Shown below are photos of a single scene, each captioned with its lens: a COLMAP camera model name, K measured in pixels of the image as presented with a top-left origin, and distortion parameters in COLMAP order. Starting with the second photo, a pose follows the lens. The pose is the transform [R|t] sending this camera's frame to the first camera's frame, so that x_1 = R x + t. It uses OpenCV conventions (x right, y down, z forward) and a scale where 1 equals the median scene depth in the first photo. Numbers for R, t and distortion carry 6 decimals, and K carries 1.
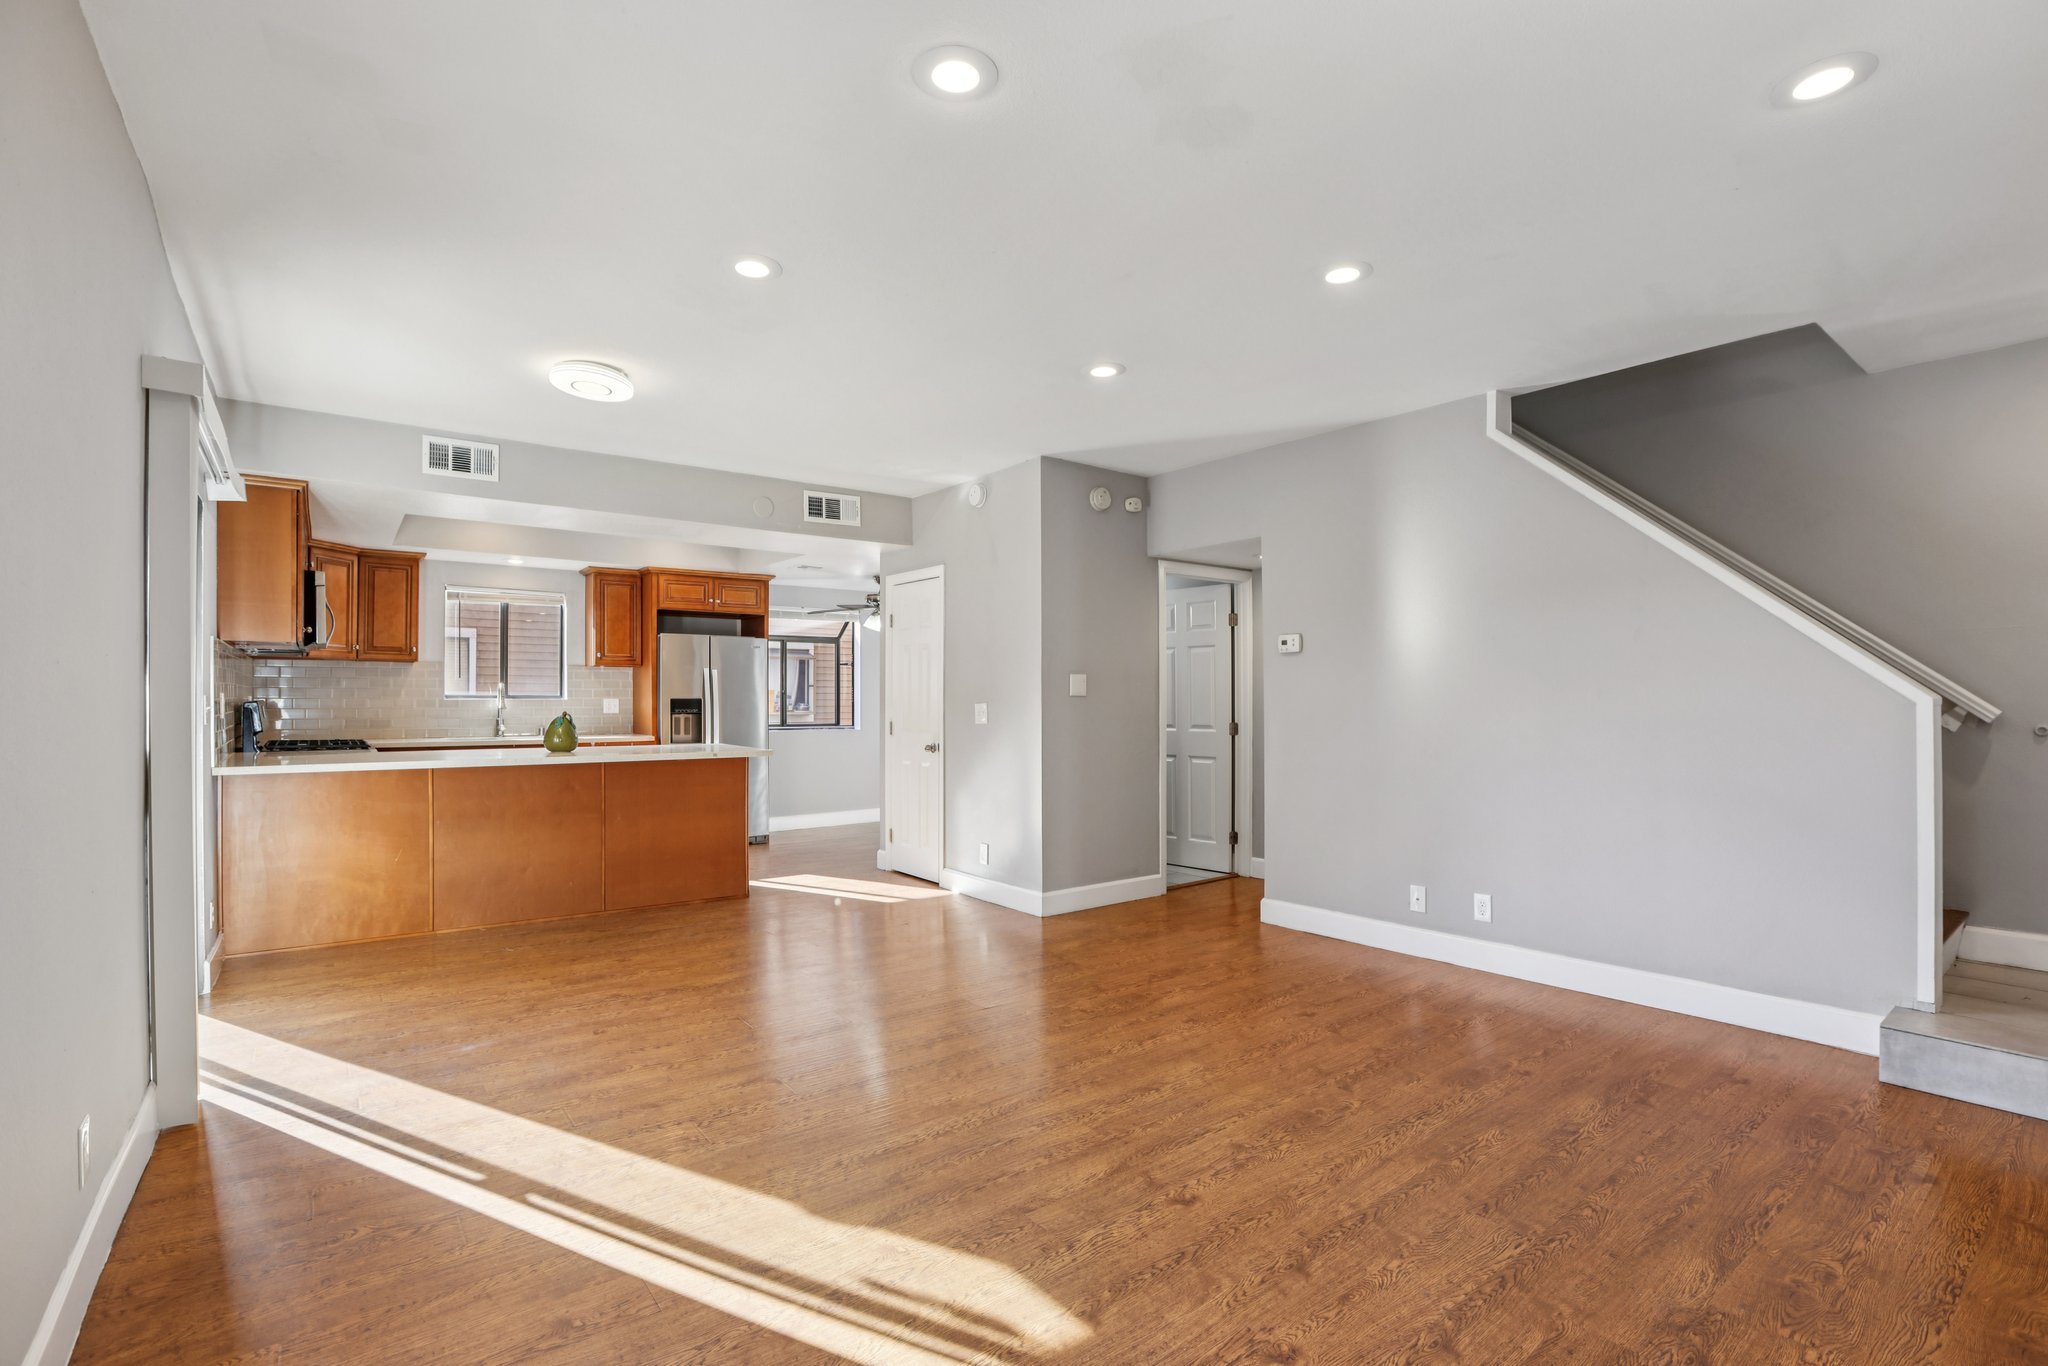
lens RADIAL K [[924.9, 0, 1008.7], [0, 924.9, 691.6], [0, 0, 1]] dist [-0.002363, -0.000136]
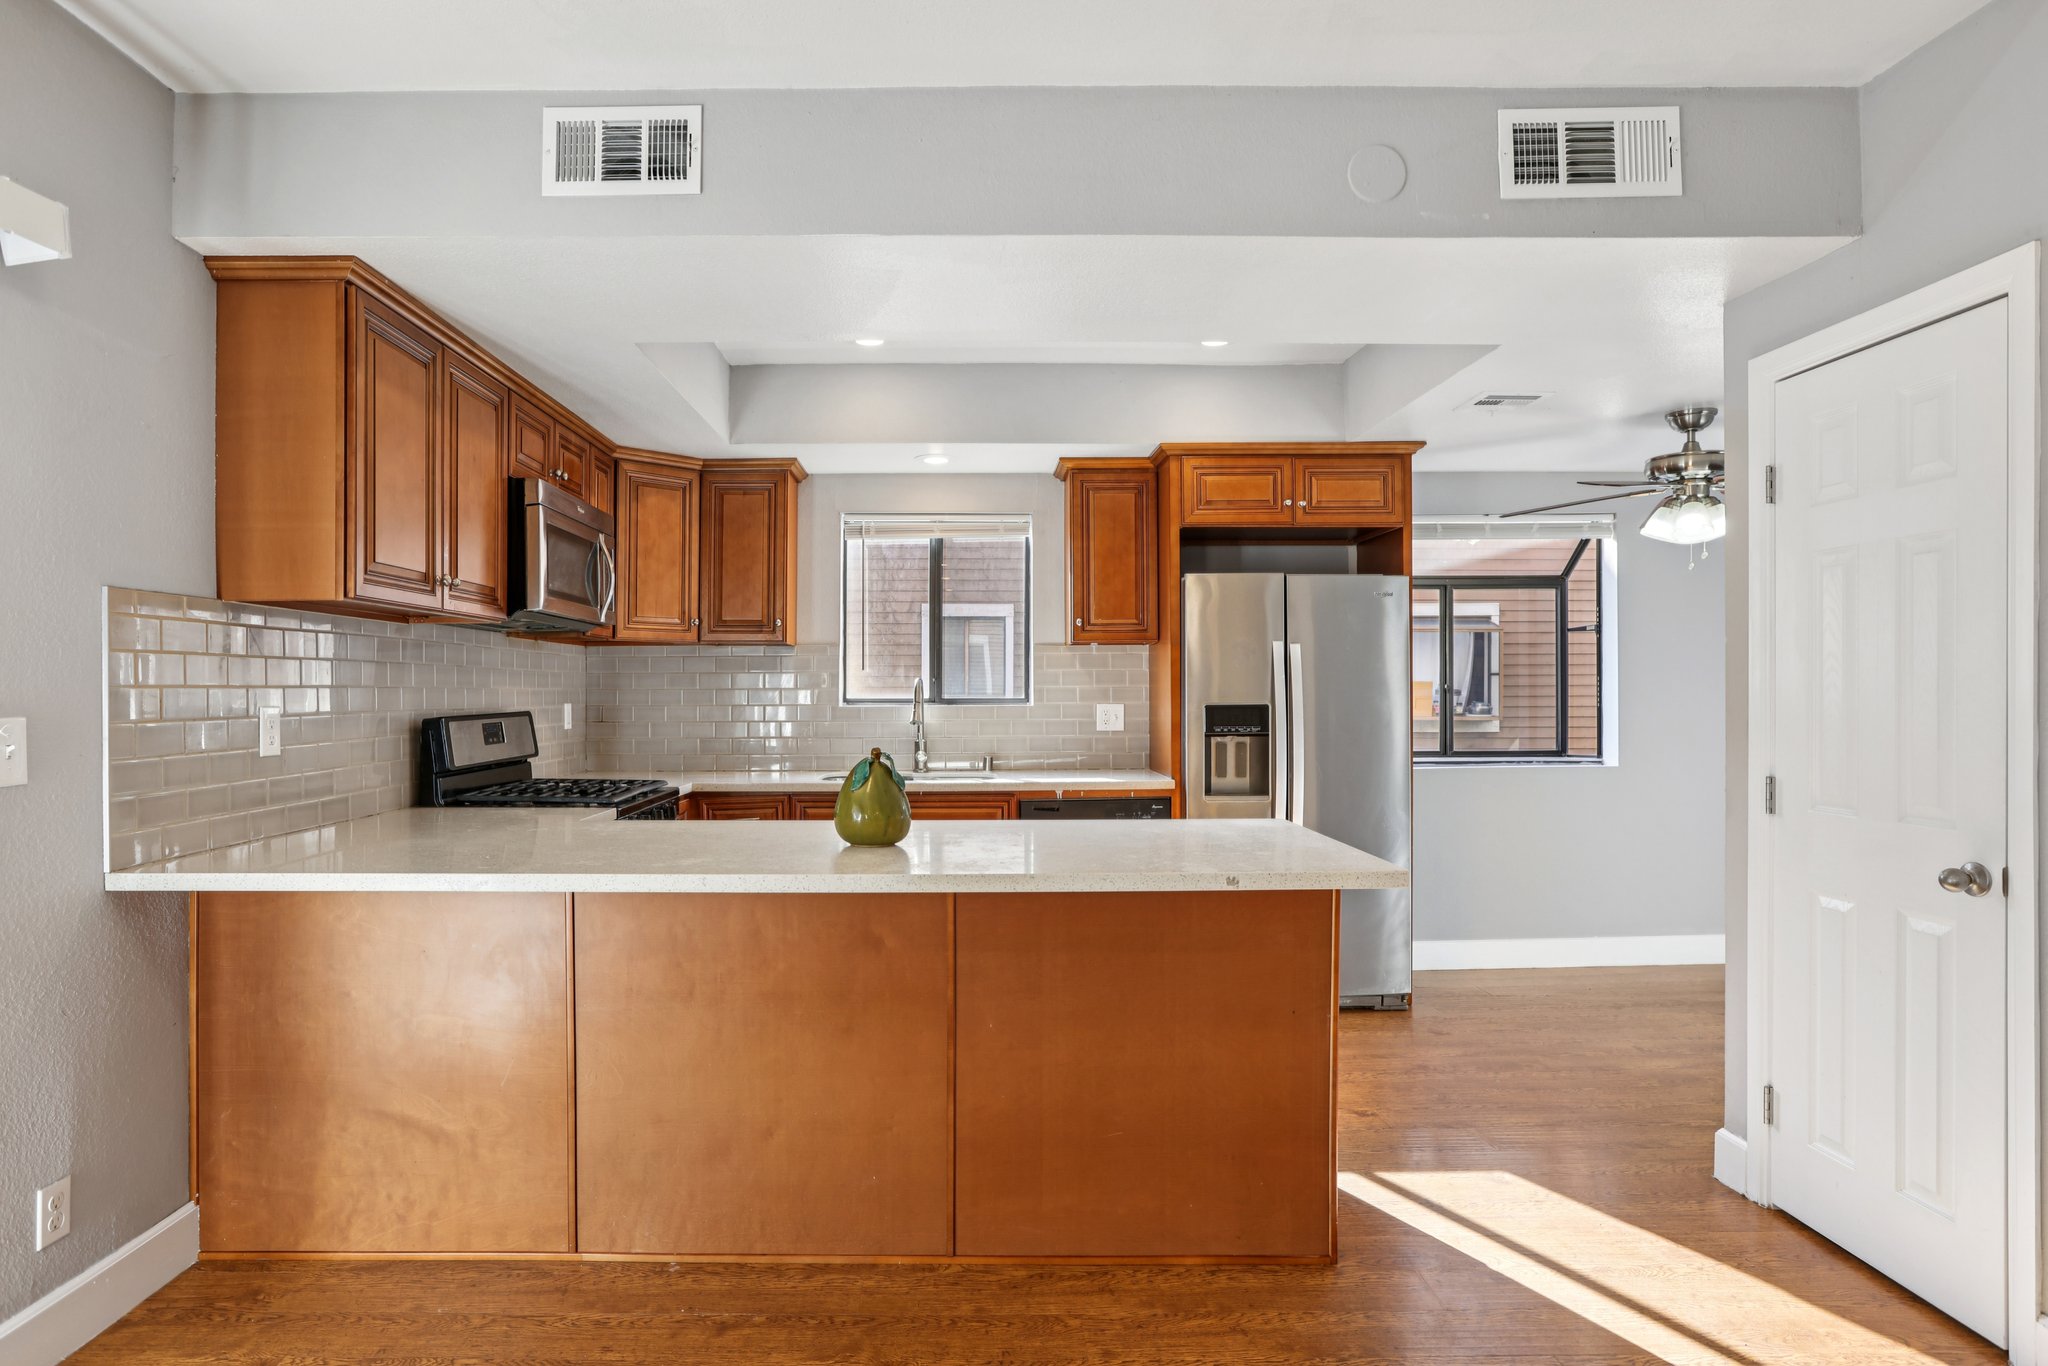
lens RADIAL K [[1115.6, 0, 943.7], [0, 1115.6, 703.9], [0, 0, 1]] dist [-0.059402, 0.036513]
pose [[0.784836, 0.001903, -0.619701, -0.105361], [0.009955, 0.999828, 0.015677, -0.003536], [0.619624, -0.018473, 0.784681, 0.440614]]
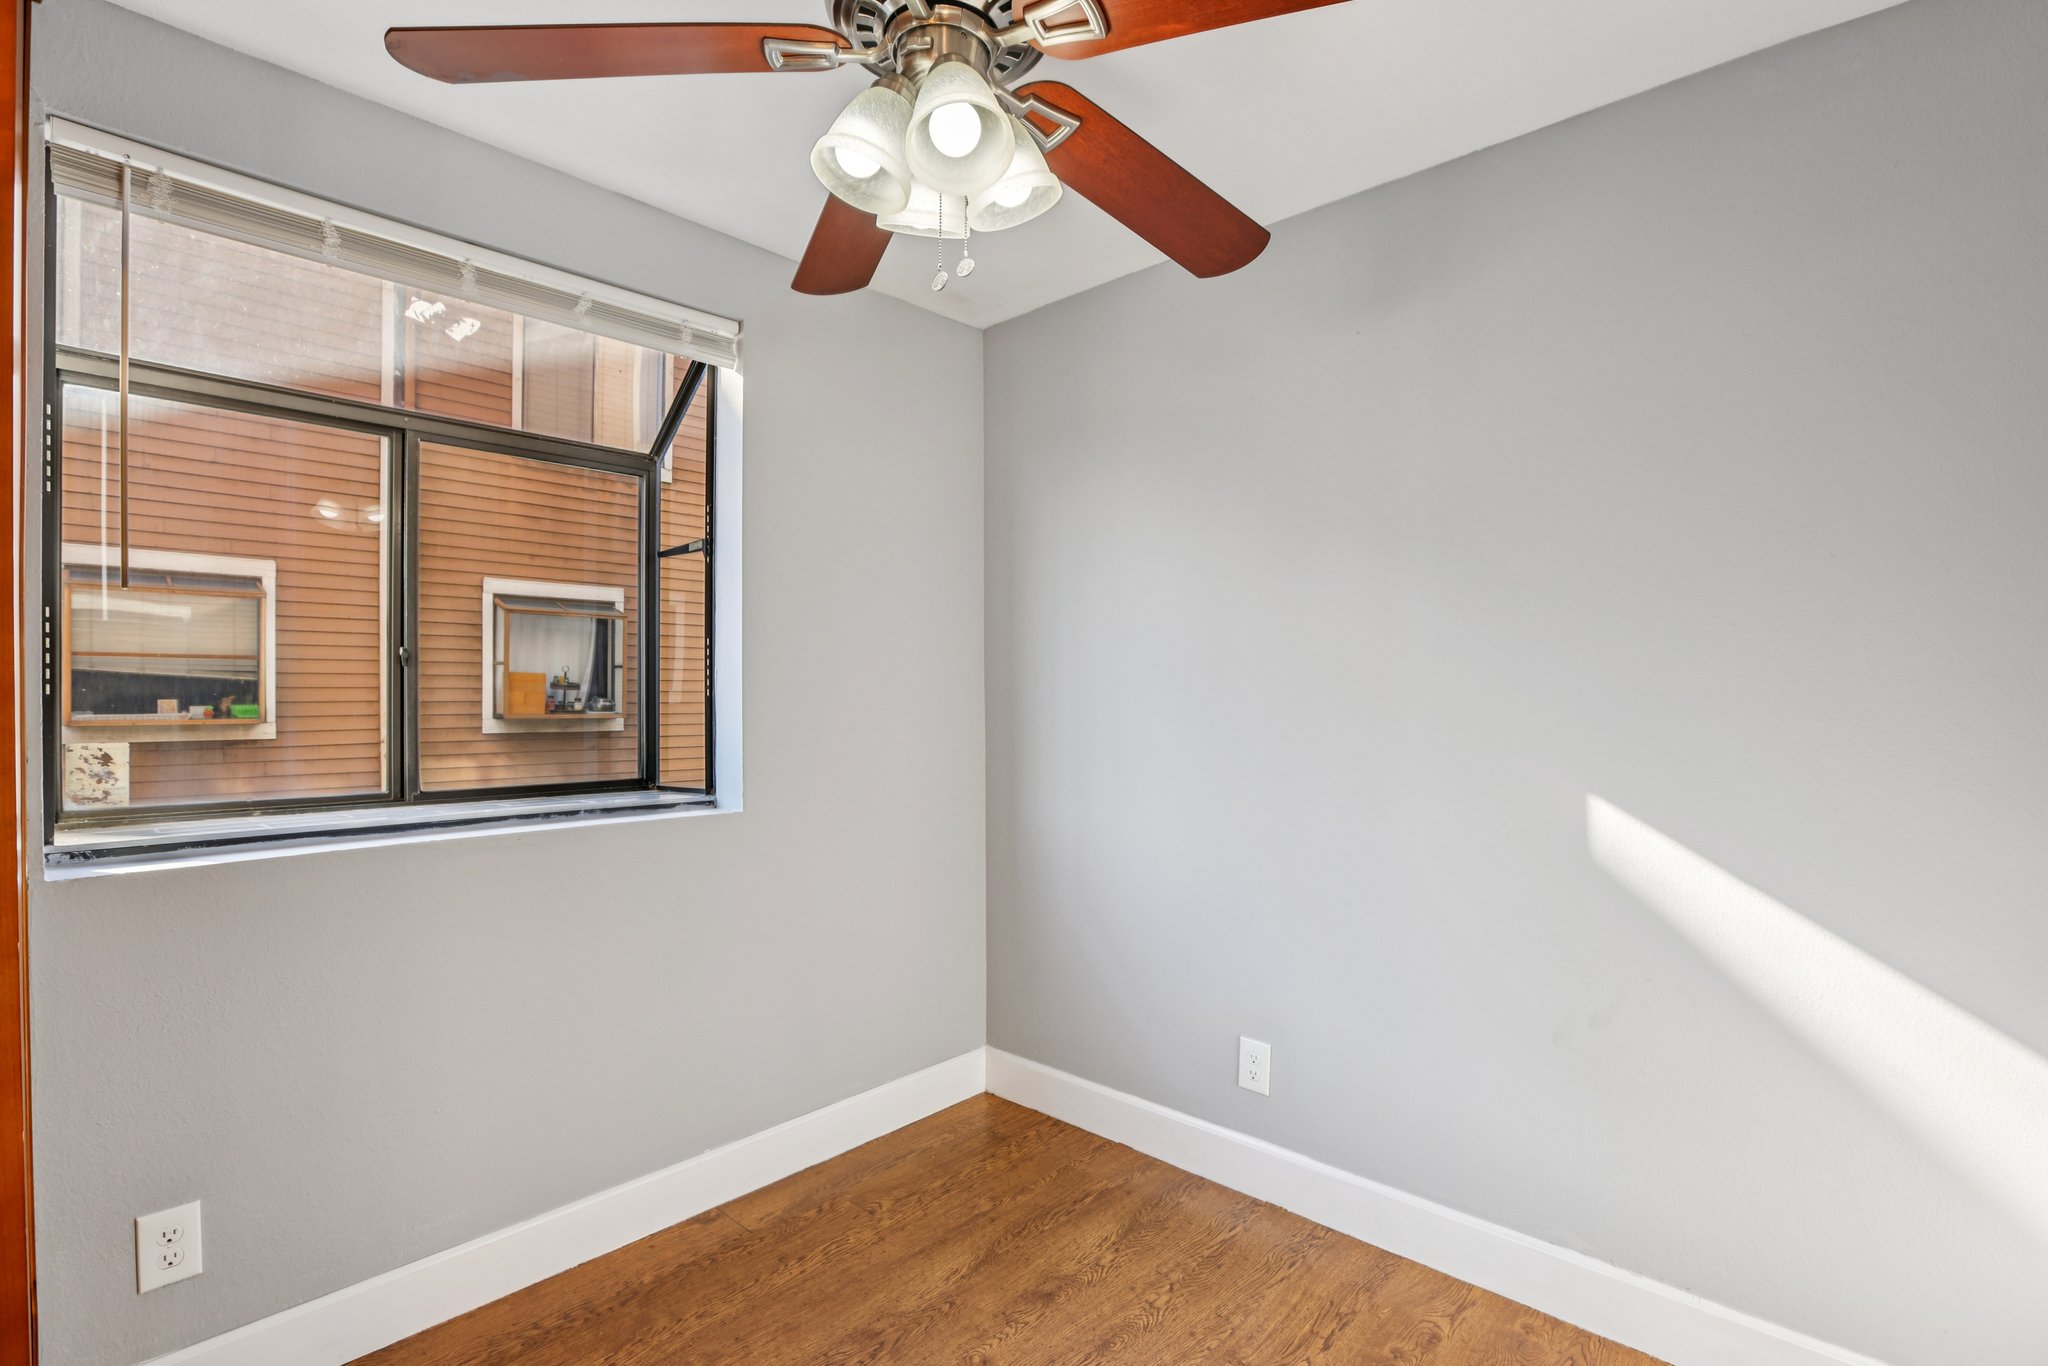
lens RADIAL K [[924.9, 0, 1008.7], [0, 924.9, 691.6], [0, 0, 1]] dist [-0.002363, -0.000136]
pose [[0.986680, 0.004308, 0.162617, -0.163389], [-0.005346, 0.999968, 0.005949, 0.009574], [-0.162587, -0.006739, 0.986671, 0.933477]]
